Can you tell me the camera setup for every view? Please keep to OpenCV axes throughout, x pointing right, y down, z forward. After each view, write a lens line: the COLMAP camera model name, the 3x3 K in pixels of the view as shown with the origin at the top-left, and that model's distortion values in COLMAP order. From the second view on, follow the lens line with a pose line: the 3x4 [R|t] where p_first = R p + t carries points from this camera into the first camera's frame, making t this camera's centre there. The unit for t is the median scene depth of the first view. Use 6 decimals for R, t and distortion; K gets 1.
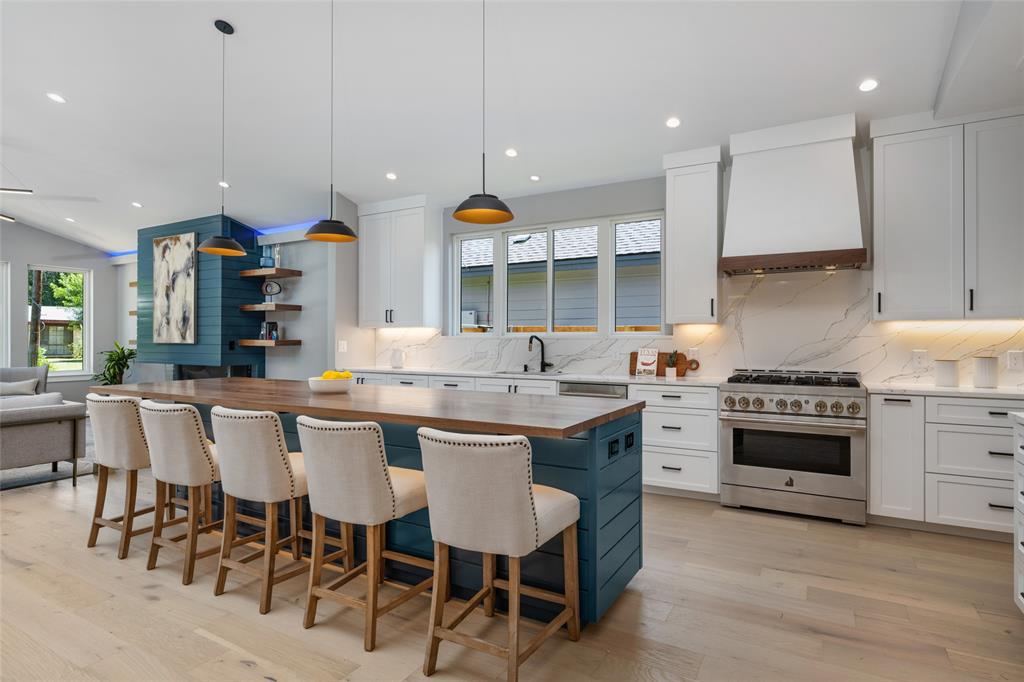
lens RADIAL K [[526.7, 0, 503.2], [0, 526.7, 333.3], [0, 0, 1]] dist [0.005162, 0.001286]
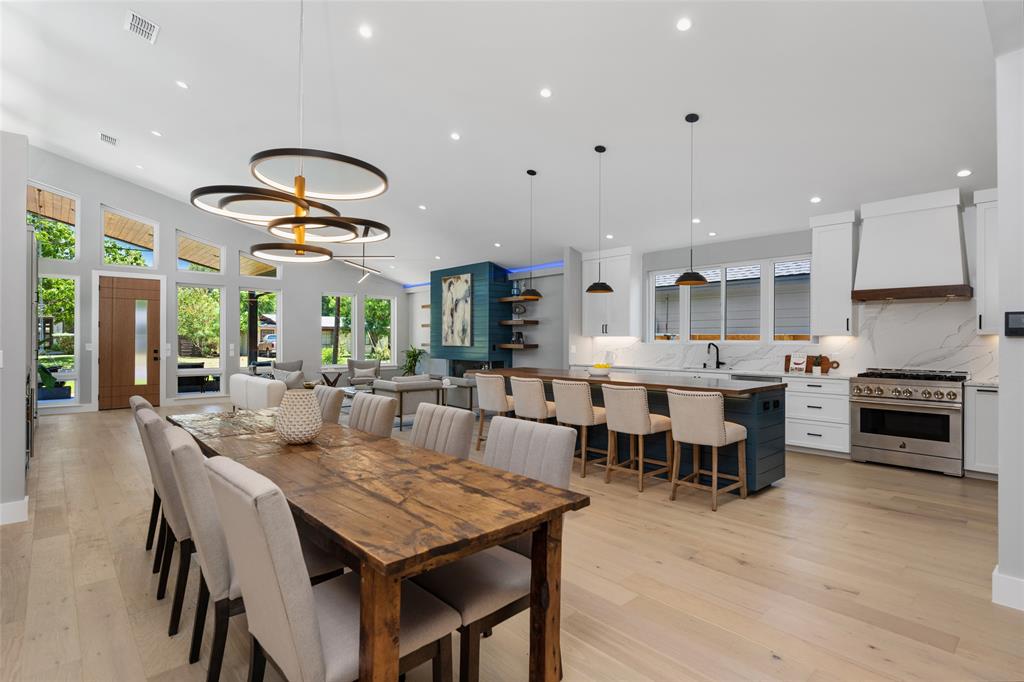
lens RADIAL K [[486.6, 0, 519.9], [0, 486.6, 337.3], [0, 0, 1]] dist [0.001629, -0.000146]
pose [[0.958875, 0.000682, -0.283829, -0.069573], [0.000421, 0.999993, 0.003826, -0.017479], [0.283829, -0.003788, 0.958867, -0.451107]]
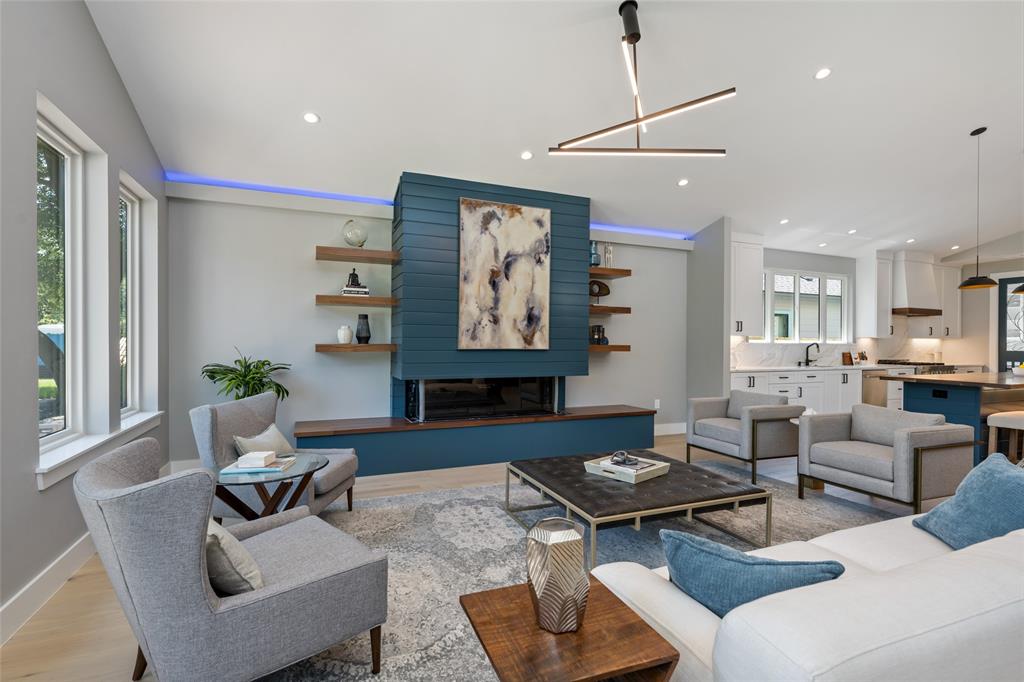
lens RADIAL K [[486.6, 0, 511.4], [0, 486.6, 345.3], [0, 0, 1]] dist [0.001629, -0.000146]
pose [[0.627720, -0.000493, 0.778439, -1.730477], [-0.010827, 0.999898, 0.009364, 0.010146], [-0.778364, -0.014306, 0.627650, 0.848043]]
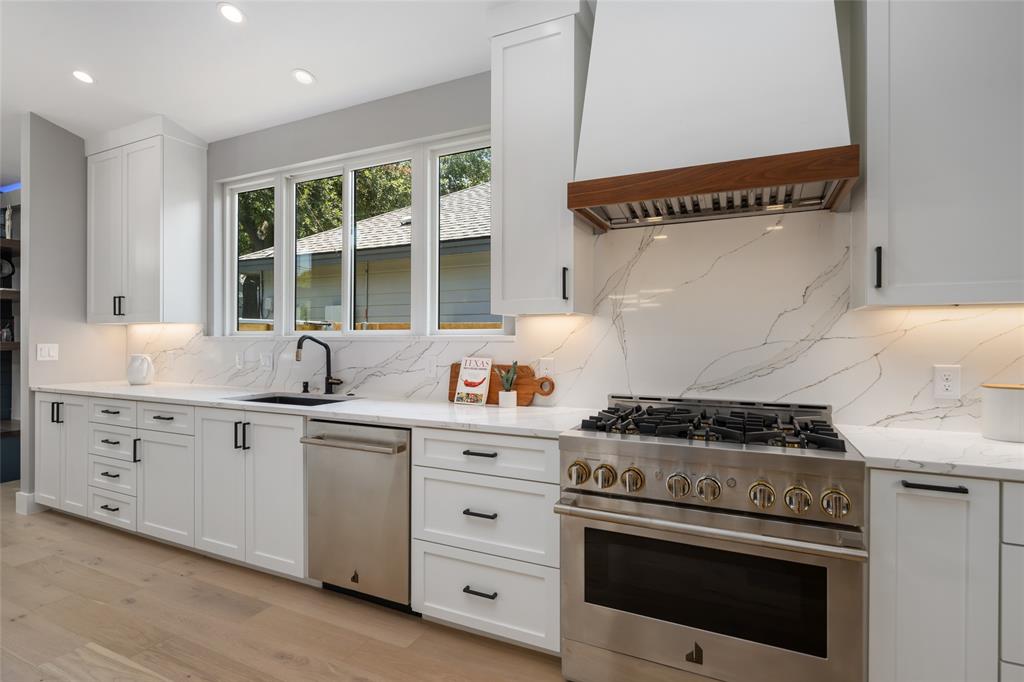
lens RADIAL K [[486.6, 0, 493.9], [0, 486.6, 335.7], [0, 0, 1]] dist [0.001629, -0.000146]
pose [[0.998295, -0.001632, 0.058349, 0.259657], [0.001105, 0.999958, 0.009075, -0.000734], [-0.058362, -0.008995, 0.998255, 0.445651]]
